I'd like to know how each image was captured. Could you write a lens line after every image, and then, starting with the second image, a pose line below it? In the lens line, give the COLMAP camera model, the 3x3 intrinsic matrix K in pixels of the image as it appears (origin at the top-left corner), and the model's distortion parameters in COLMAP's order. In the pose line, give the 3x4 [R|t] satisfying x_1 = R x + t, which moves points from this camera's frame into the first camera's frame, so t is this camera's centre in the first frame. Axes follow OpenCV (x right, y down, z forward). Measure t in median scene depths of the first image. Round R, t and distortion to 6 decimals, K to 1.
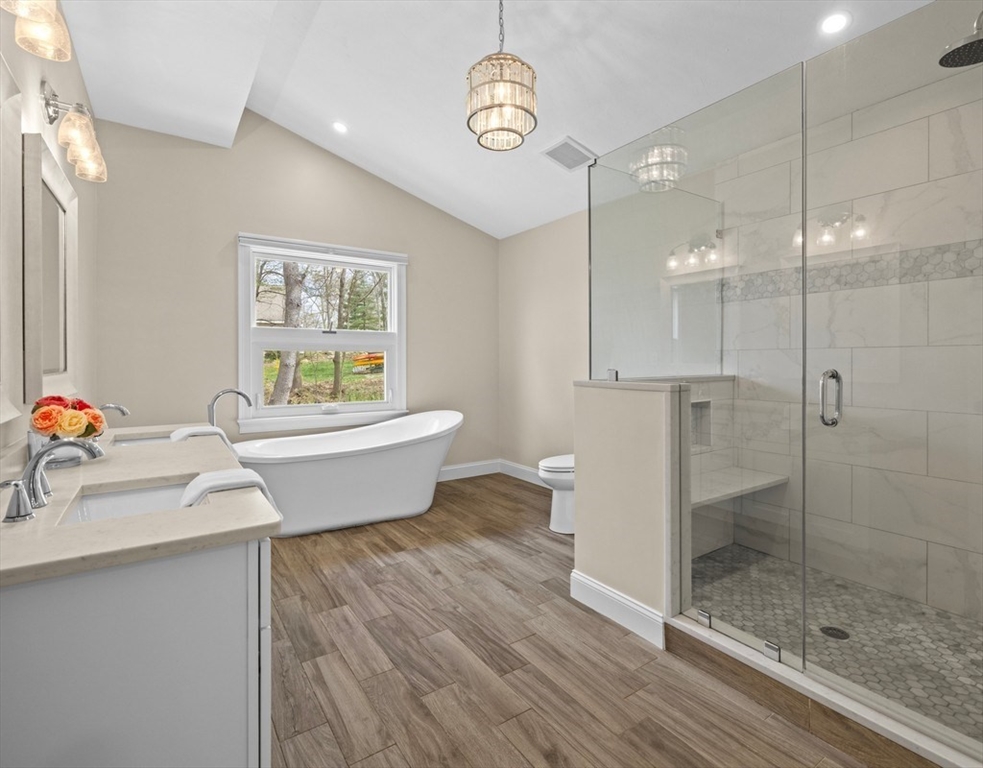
lens RADIAL K [[489.2, 0, 493.5], [0, 489.2, 362.9], [0, 0, 1]] dist [-0.001076, -0.000553]
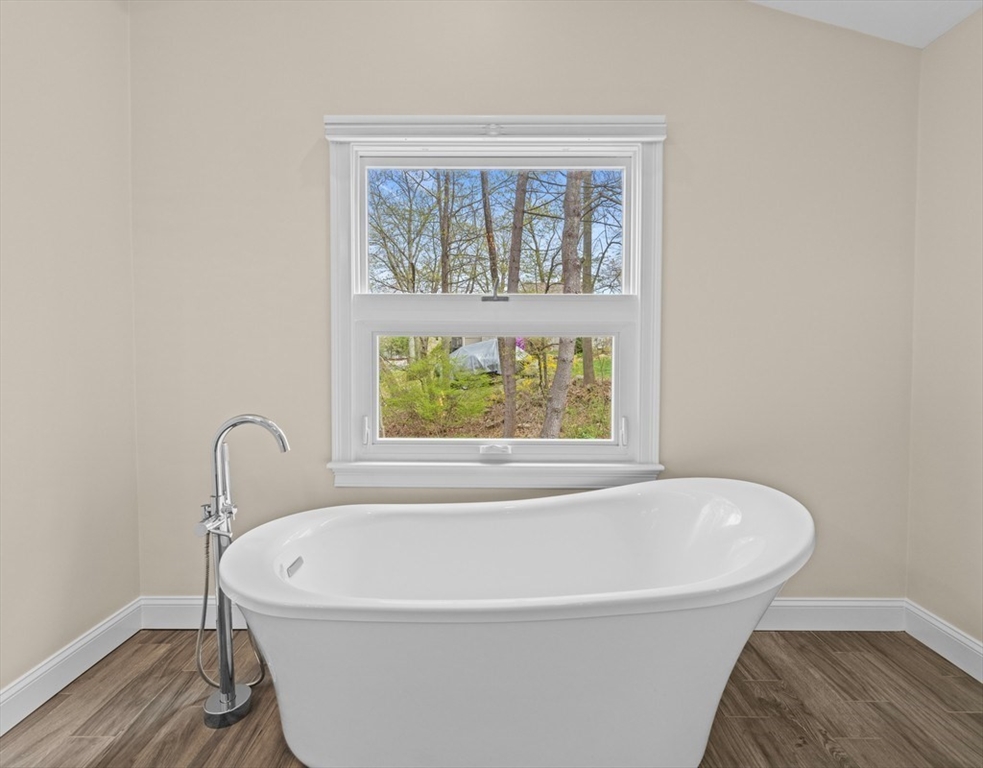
lens RADIAL K [[487.6, 0, 491.6], [0, 487.6, 370.6], [0, 0, 1]] dist [0.001890, 0.000668]
pose [[0.819228, 0.021393, -0.573070, -0.066020], [-0.006549, 0.999588, 0.027953, -0.004663], [0.573431, -0.019147, 0.819030, 0.766311]]
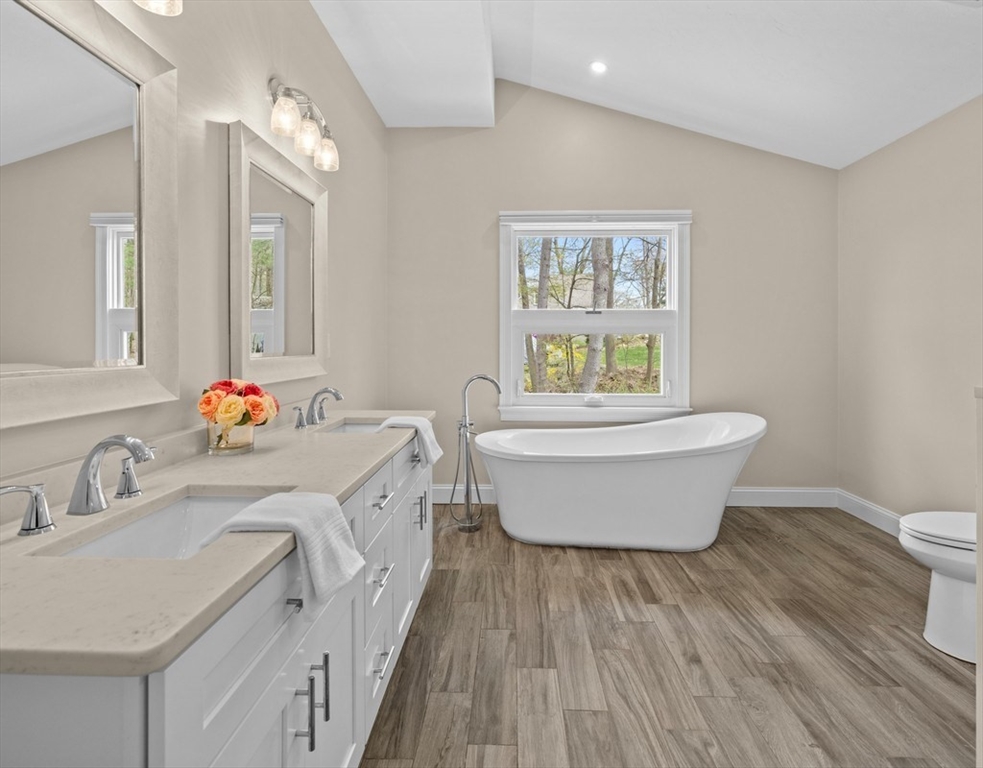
lens RADIAL K [[490.0, 0, 494.6], [0, 490.0, 348.8], [0, 0, 1]] dist [0.001410, 0.000781]
pose [[0.804900, 0.005931, -0.593381, 0.053040], [-0.004614, 0.999982, 0.003736, -0.000561], [0.593393, -0.000269, 0.804913, 0.252820]]
